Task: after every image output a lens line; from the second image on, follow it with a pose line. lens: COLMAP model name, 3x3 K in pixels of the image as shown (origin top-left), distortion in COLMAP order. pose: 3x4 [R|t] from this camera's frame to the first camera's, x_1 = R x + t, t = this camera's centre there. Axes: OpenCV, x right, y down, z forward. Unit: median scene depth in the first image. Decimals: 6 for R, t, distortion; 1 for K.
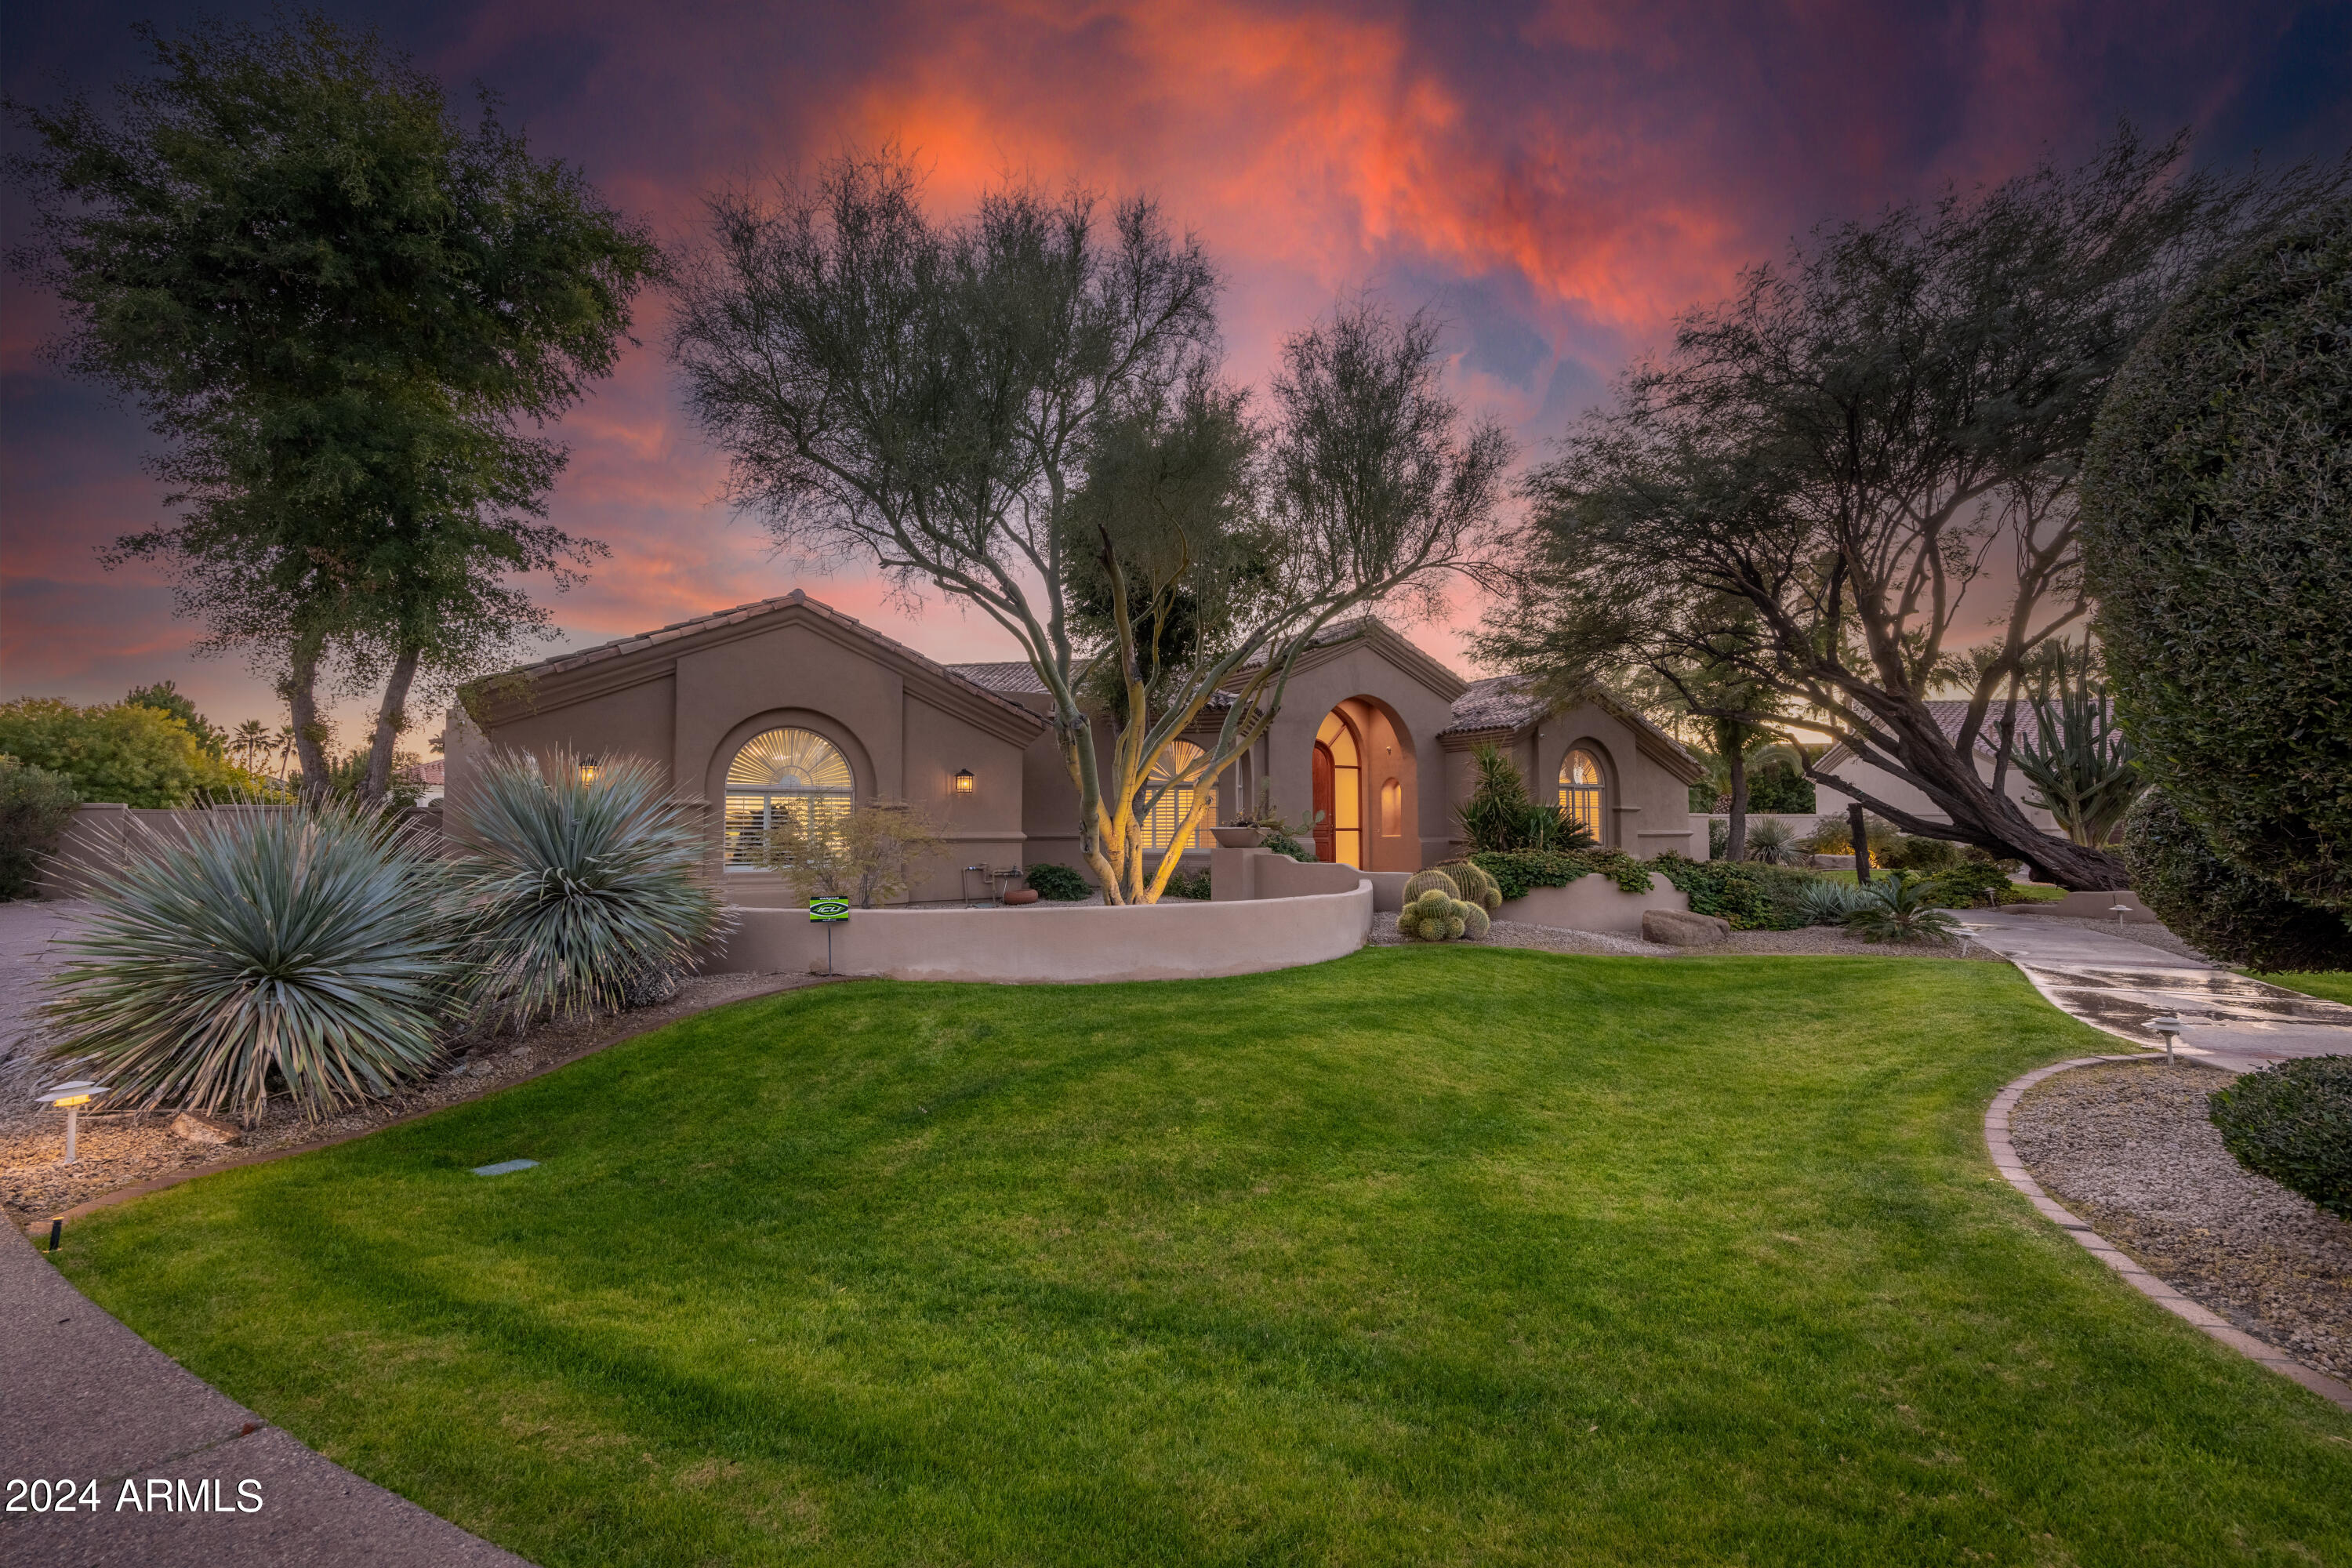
lens RADIAL K [[1004.6, 0, 1176.0], [0, 1004.6, 784.0], [0, 0, 1]] dist [0.009869, 0.000062]
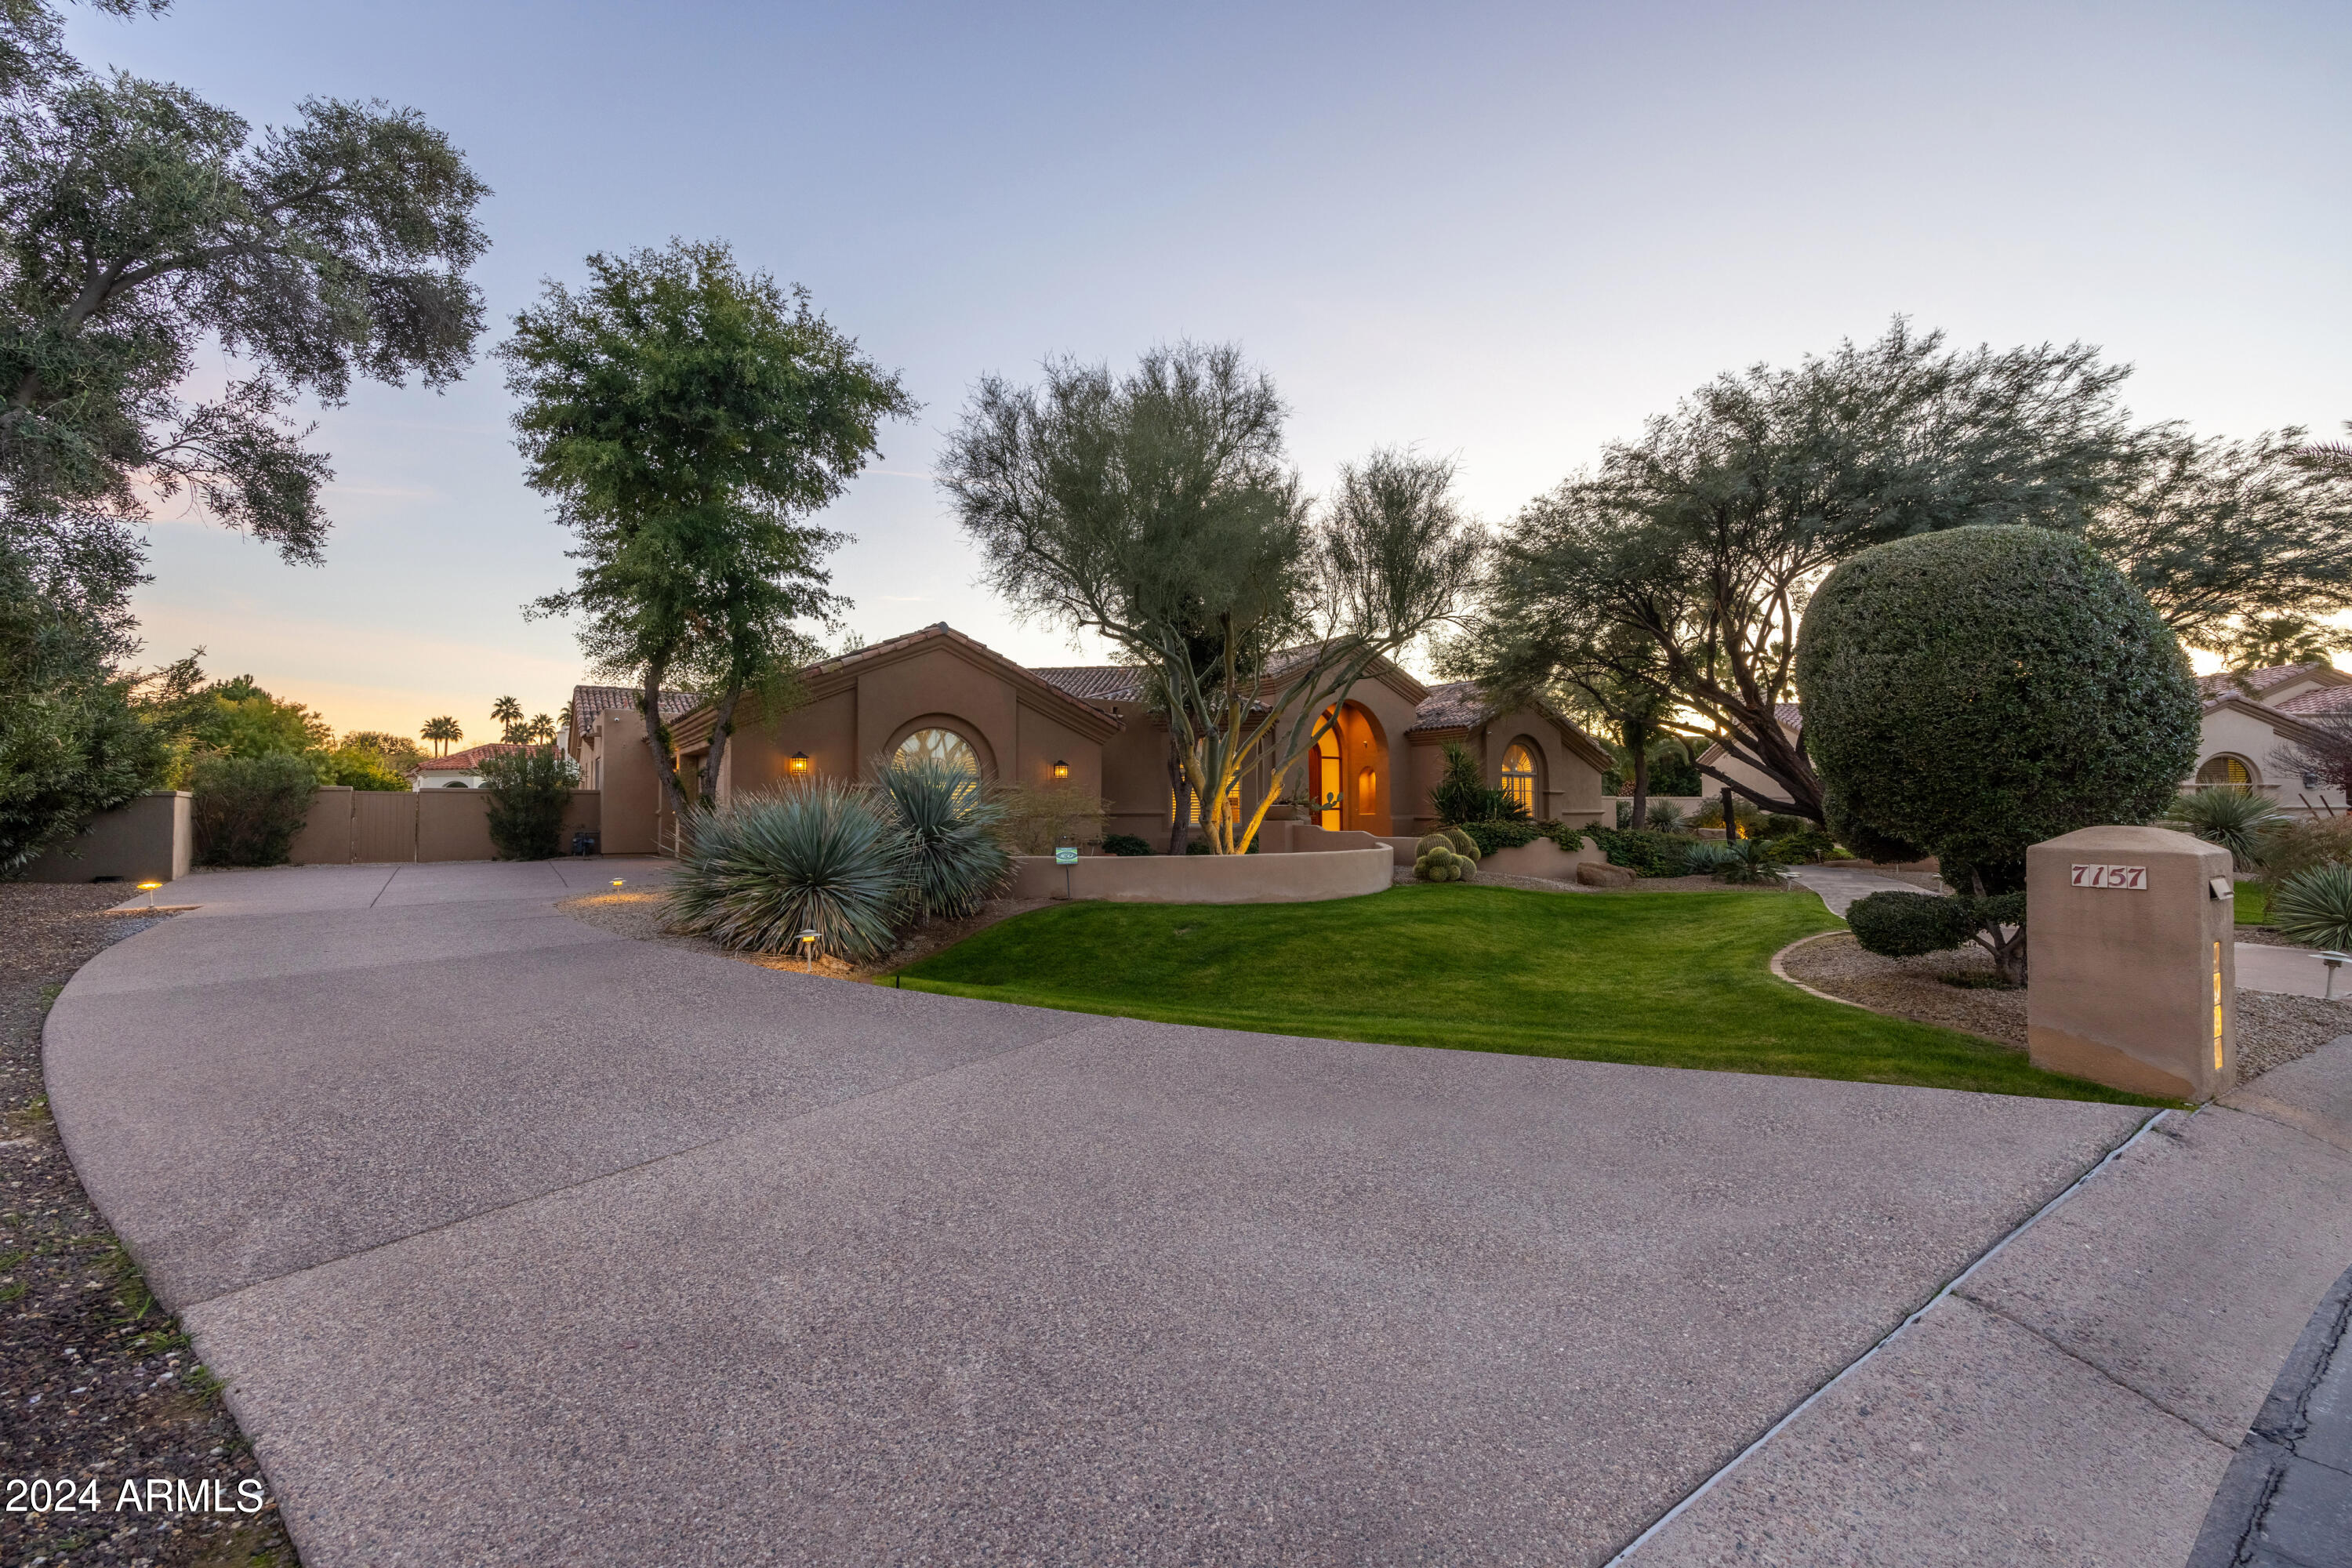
lens RADIAL K [[951.4, 0, 1176.0], [0, 951.4, 784.0], [0, 0, 1]] dist [-0.000345, -0.000012]
pose [[0.998363, 0.001429, 0.057180, -0.151877], [-0.002294, 0.999884, 0.015071, -0.003725], [-0.057152, -0.015178, 0.998250, -0.260431]]
